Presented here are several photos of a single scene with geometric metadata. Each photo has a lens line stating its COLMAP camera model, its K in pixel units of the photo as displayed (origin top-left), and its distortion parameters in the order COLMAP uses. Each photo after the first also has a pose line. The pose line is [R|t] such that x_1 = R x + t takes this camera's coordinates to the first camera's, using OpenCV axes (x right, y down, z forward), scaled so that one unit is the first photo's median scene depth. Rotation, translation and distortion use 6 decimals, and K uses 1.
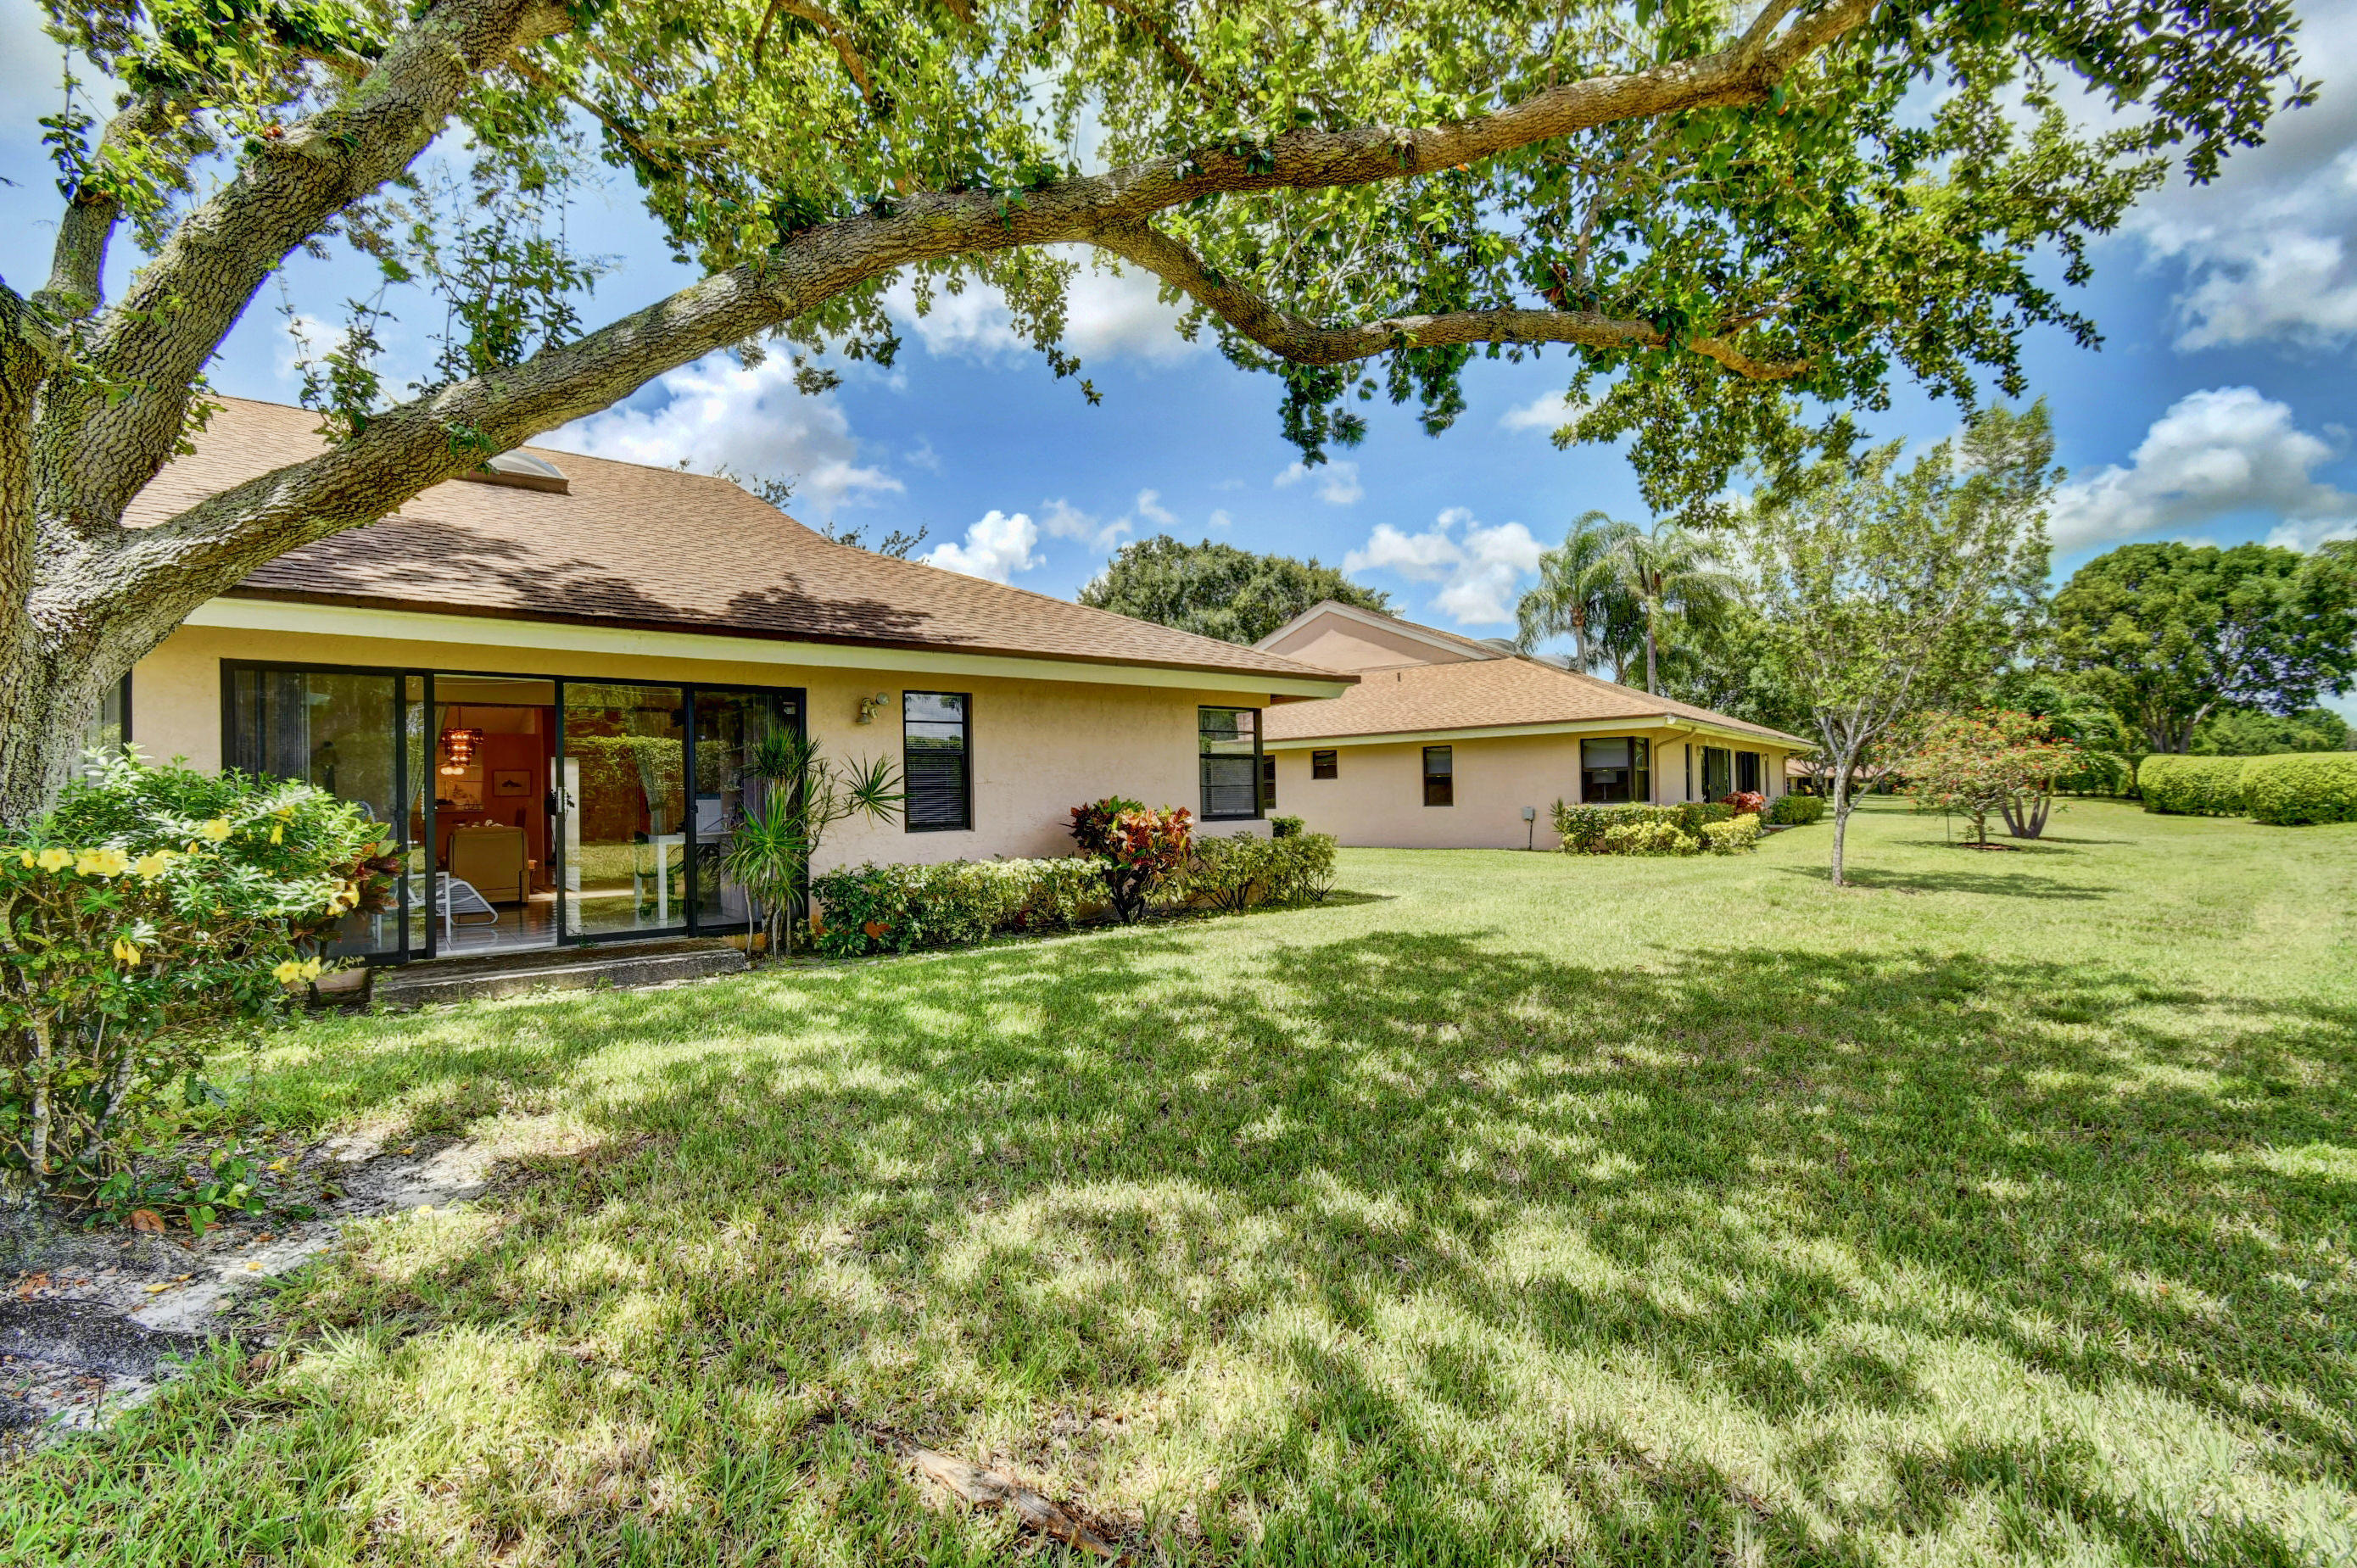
lens RADIAL K [[1030.8, 0, 1188.9], [0, 1030.8, 783.7], [0, 0, 1]] dist [-0.000144, 0.000023]
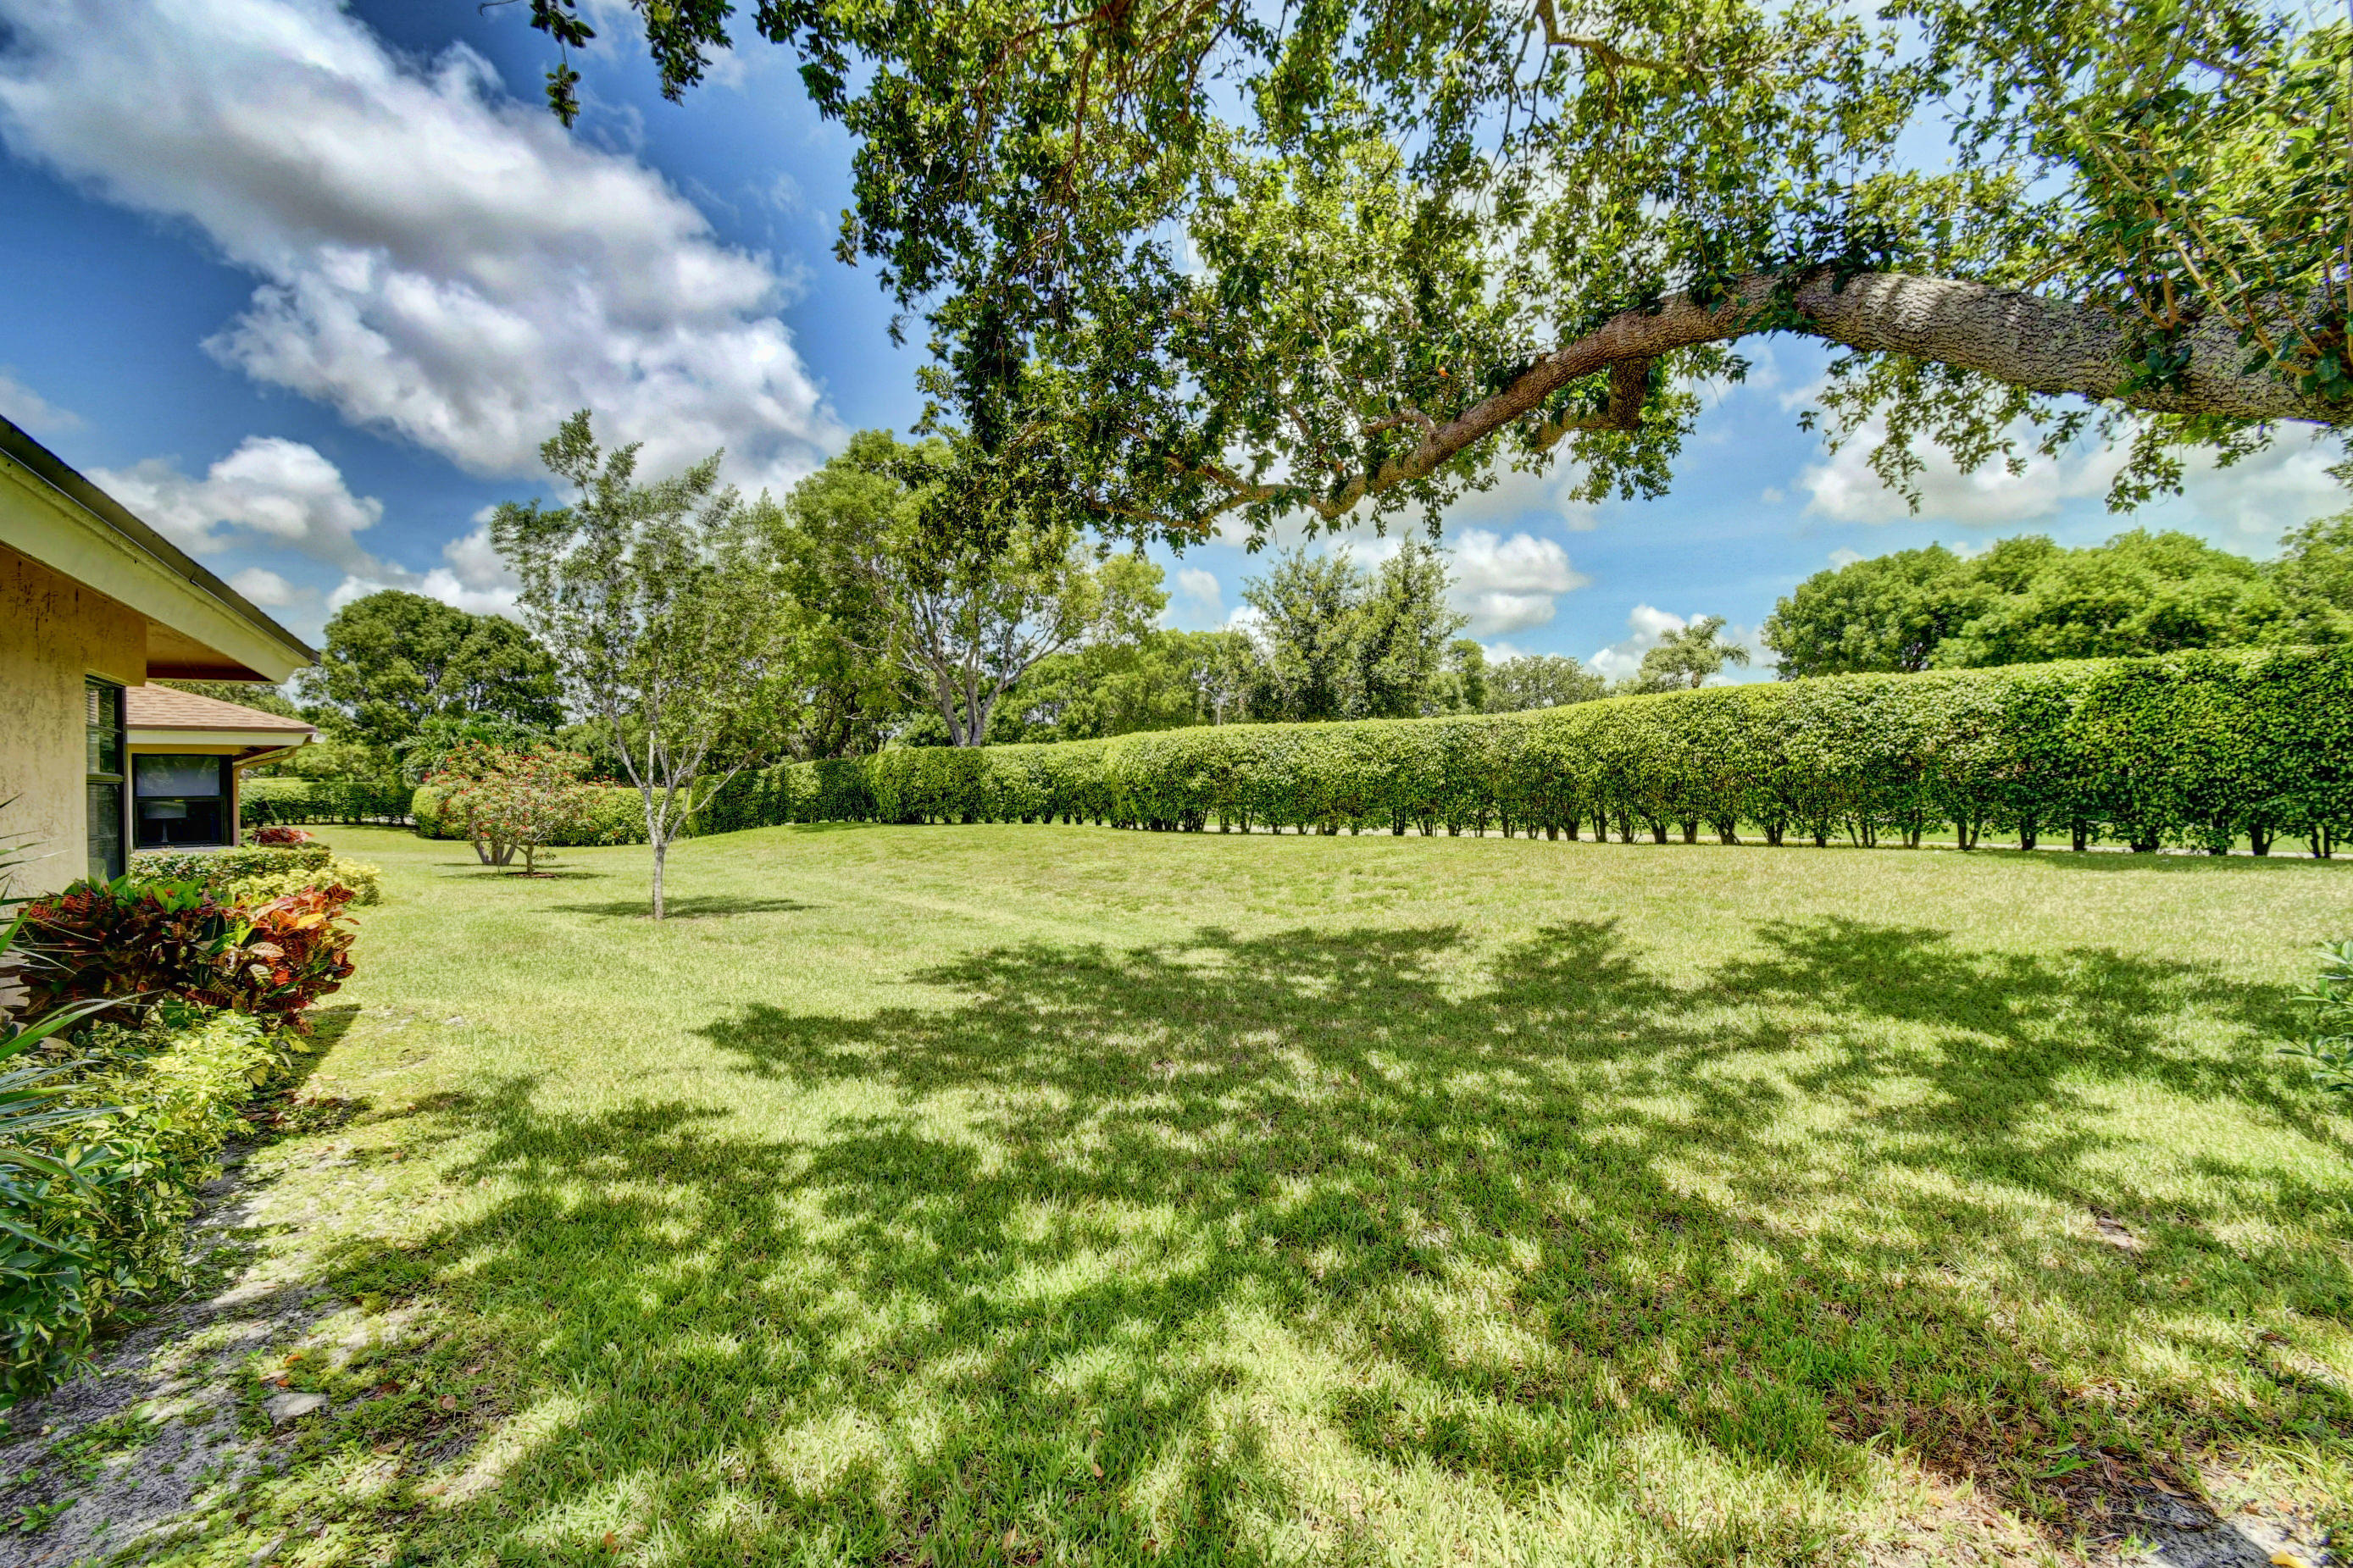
lens RADIAL K [[1031.6, 0, 1176.5], [0, 1031.6, 784.0], [0, 0, 1]] dist [-0.001774, -0.001267]
pose [[0.112818, 0.024109, 0.993323, -0.524987], [0.001649, 0.999700, -0.024451, -0.015316], [-0.993614, 0.004396, 0.112744, 0.577366]]
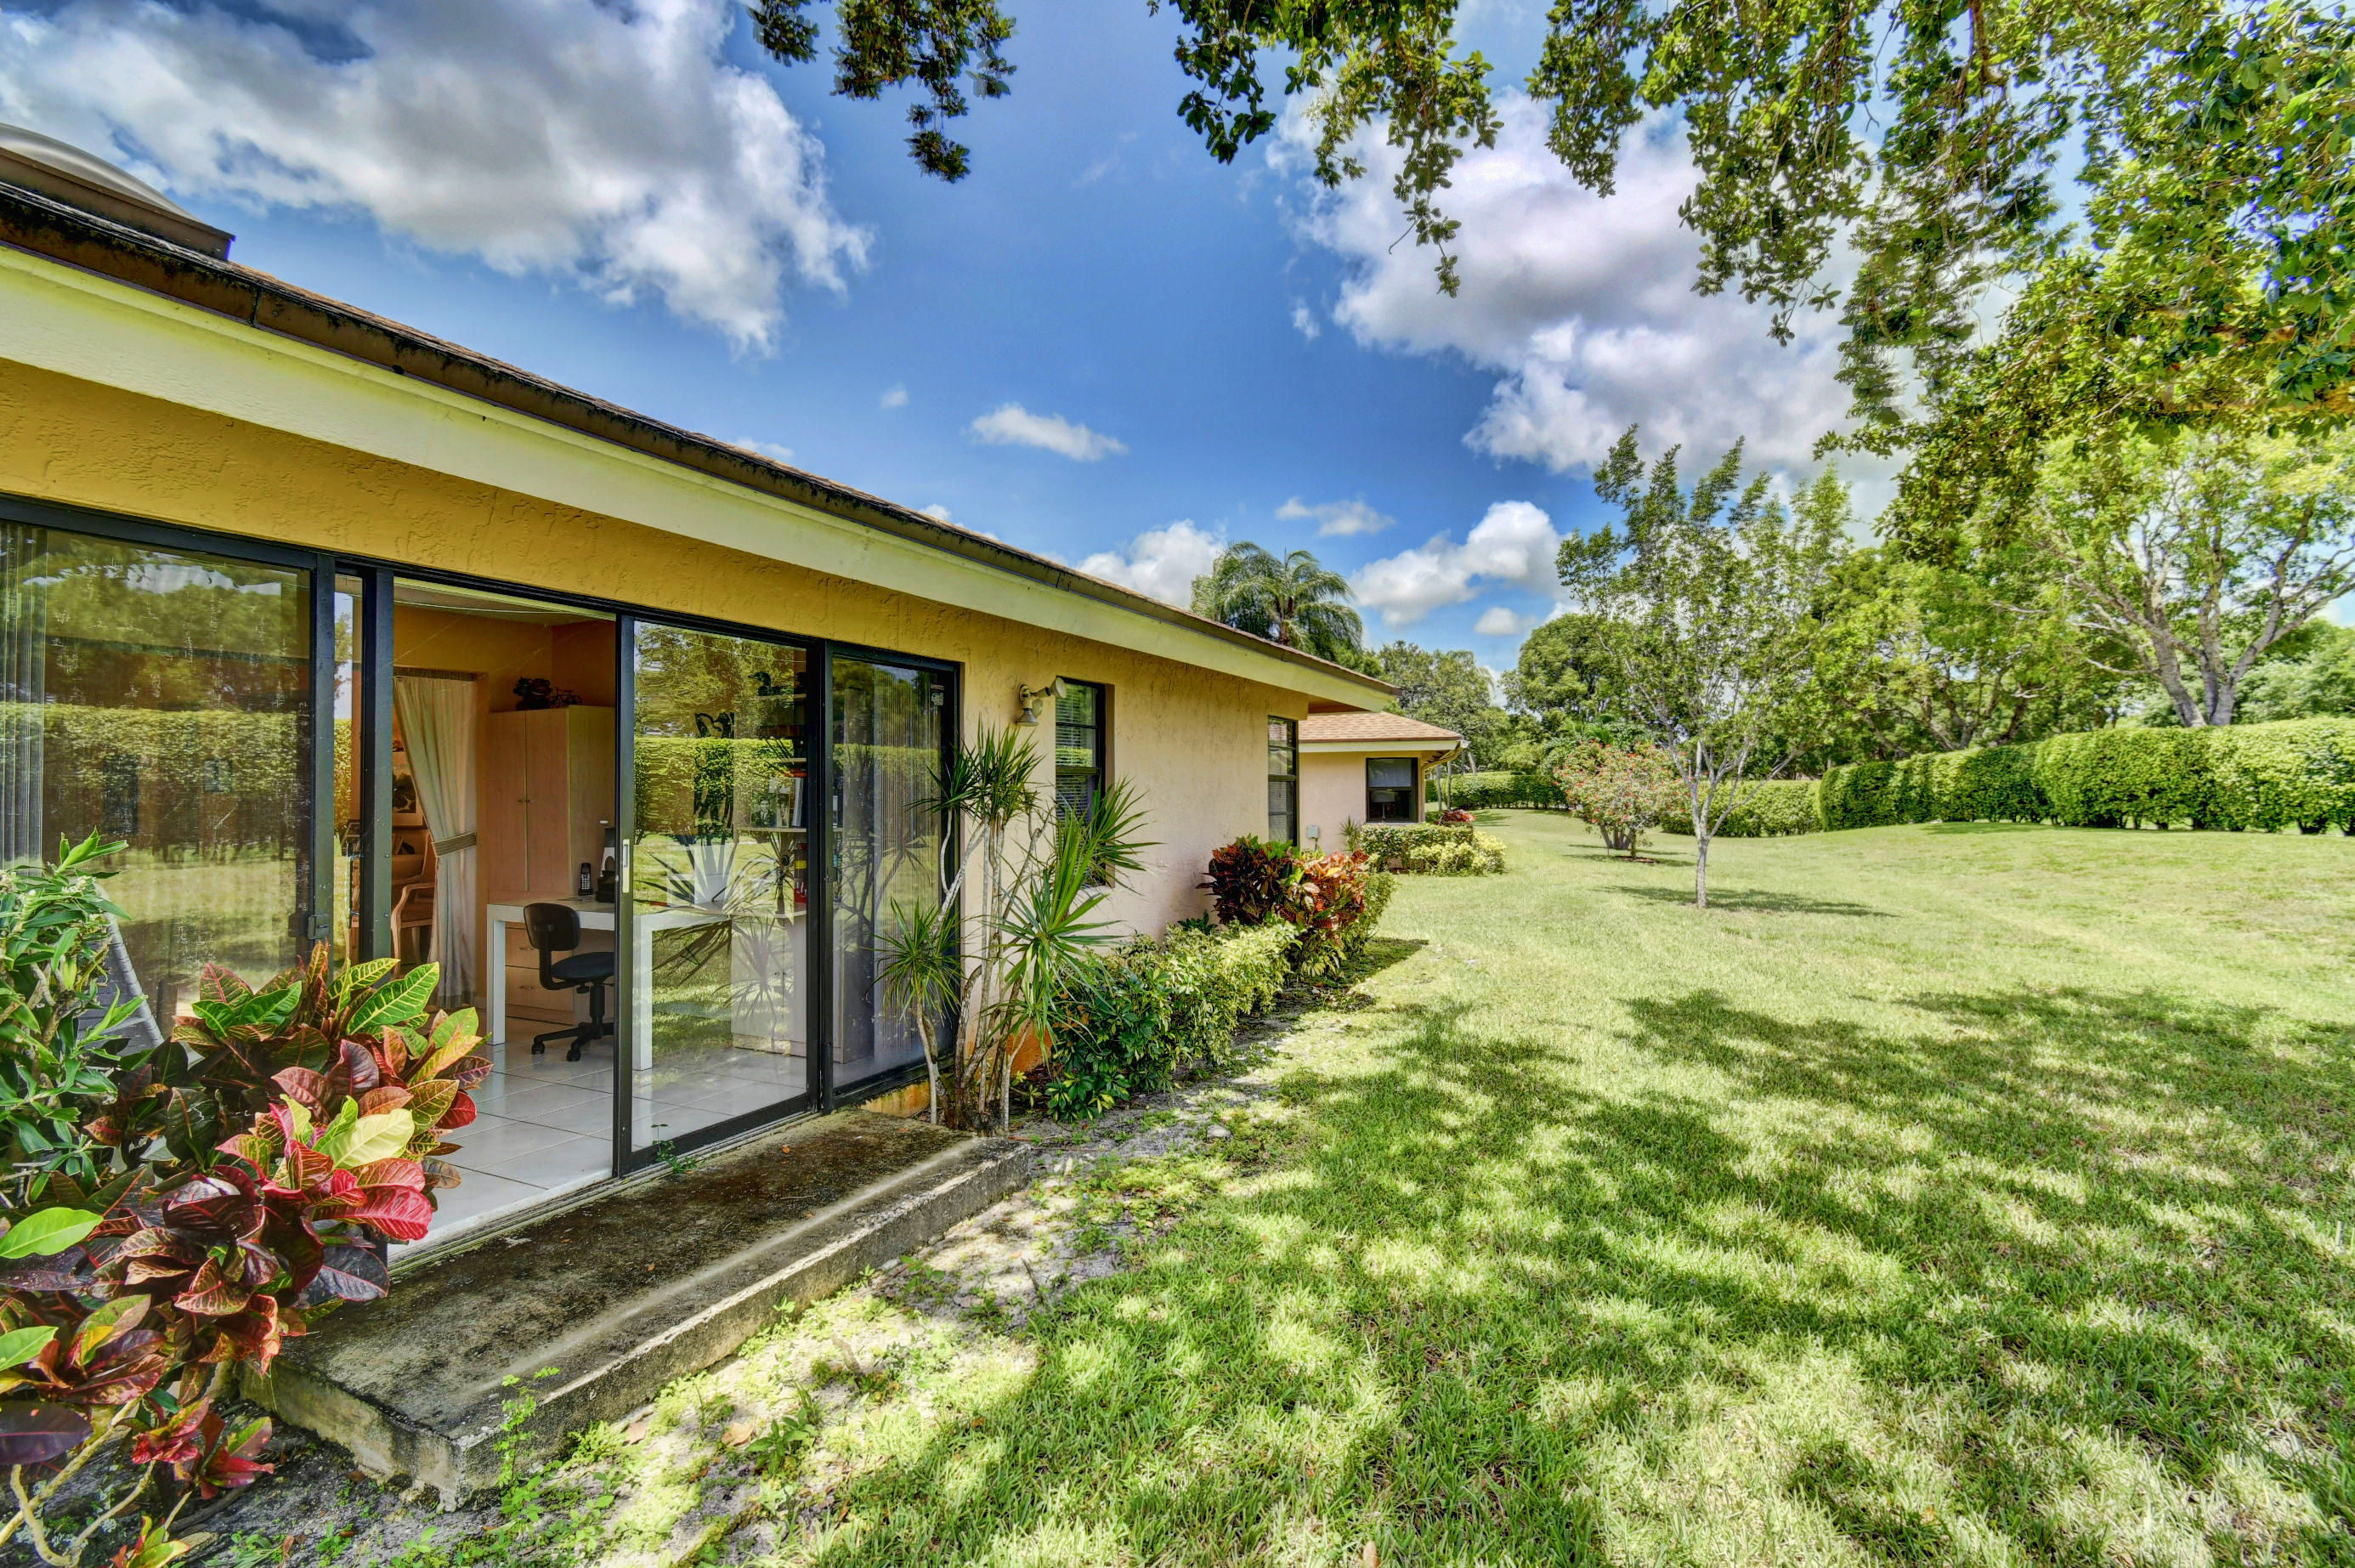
lens RADIAL K [[1032.6, 0, 1177.5], [0, 1032.6, 784.0], [0, 0, 1]] dist [-0.001774, -0.001267]
pose [[0.907378, 0.020291, 0.419825, -0.502975], [-0.019335, 0.999792, -0.006534, -0.019861], [-0.419870, -0.002188, 0.907582, 0.394207]]
